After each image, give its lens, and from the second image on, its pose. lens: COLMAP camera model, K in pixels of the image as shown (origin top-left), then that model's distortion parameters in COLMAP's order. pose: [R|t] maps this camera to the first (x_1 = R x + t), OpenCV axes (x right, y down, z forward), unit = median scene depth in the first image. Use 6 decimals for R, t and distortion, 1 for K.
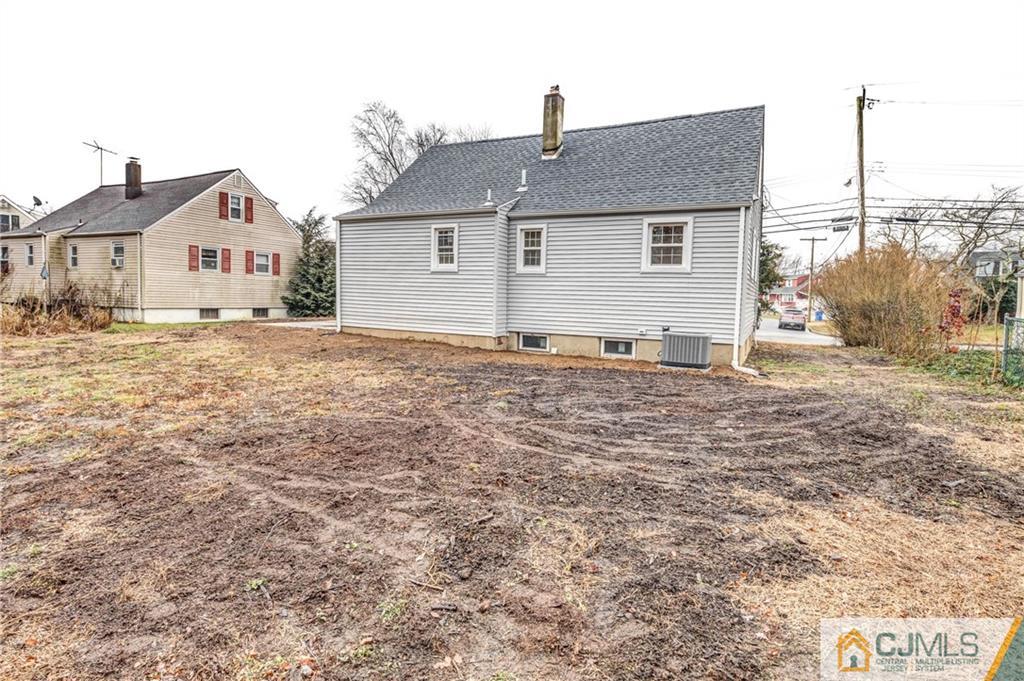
lens RADIAL K [[499.1, 0, 509.4], [0, 499.1, 342.5], [0, 0, 1]] dist [0.006312, -0.002798]
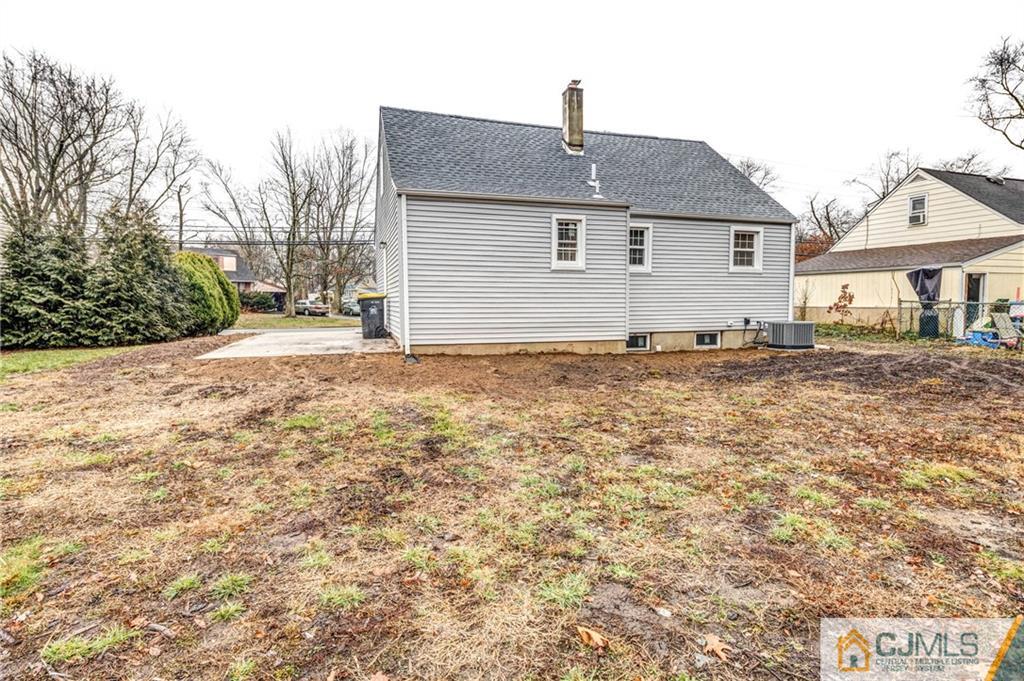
lens RADIAL K [[499.1, 0, 511.9], [0, 499.1, 333.5], [0, 0, 1]] dist [0.006312, -0.002798]
pose [[0.738663, -0.076519, 0.669718, -0.788062], [0.084679, 0.996199, 0.020425, -0.058385], [-0.668735, 0.041624, 0.742335, 0.429640]]
